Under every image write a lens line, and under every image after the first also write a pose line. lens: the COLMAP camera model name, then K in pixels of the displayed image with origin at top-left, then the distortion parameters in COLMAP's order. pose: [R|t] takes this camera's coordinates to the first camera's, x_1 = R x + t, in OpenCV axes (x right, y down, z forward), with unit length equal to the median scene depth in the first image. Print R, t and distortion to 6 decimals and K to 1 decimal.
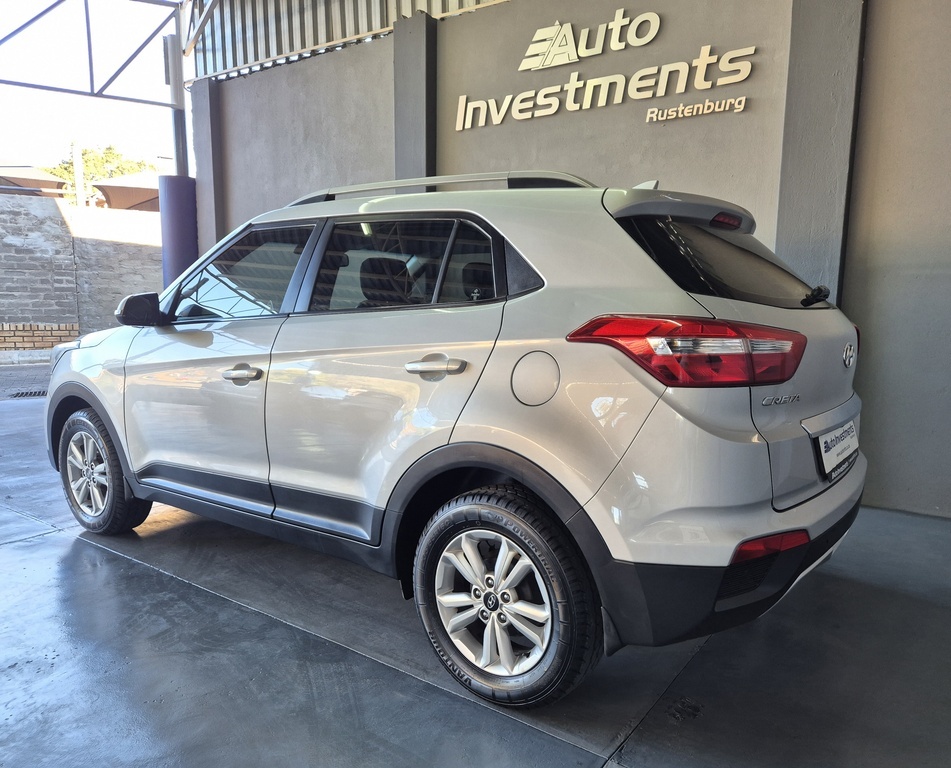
lens RADIAL K [[683.4, 0, 499.3], [0, 683.4, 392.7], [0, 0, 1]] dist [0.025006, 0.003589]
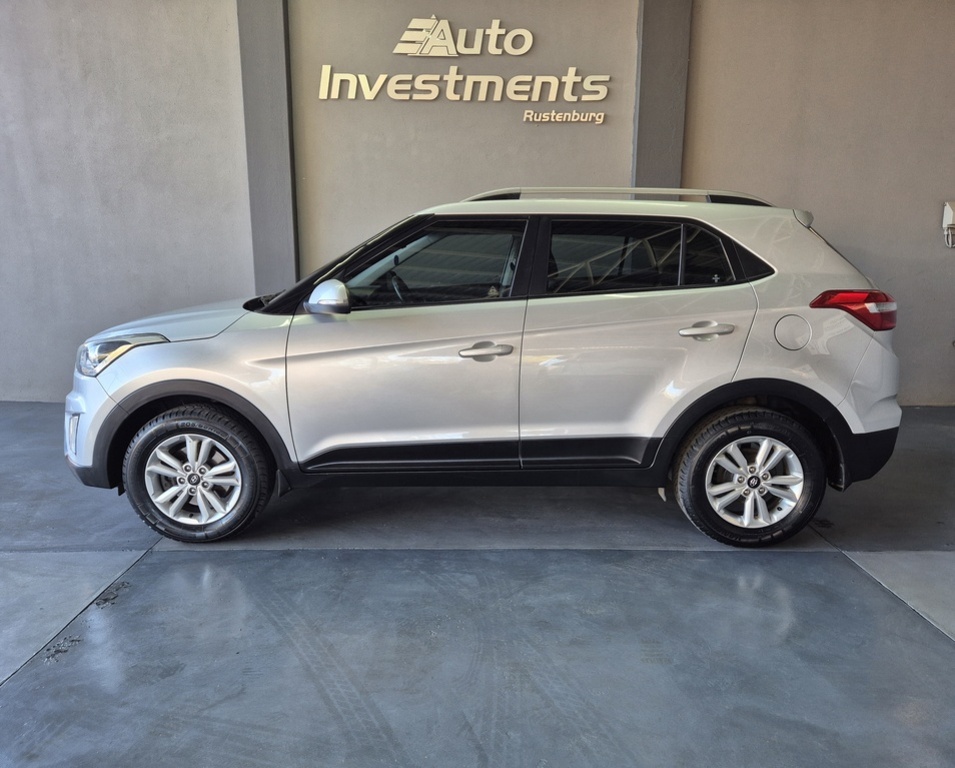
lens RADIAL K [[704.9, 0, 474.7], [0, 704.9, 379.3], [0, 0, 1]] dist [0.035921, -0.027266]
pose [[0.819783, -0.102308, 0.563462, -0.597293], [0.080181, 0.994726, 0.063957, -0.030783], [-0.567034, -0.007252, 0.823663, 0.026952]]
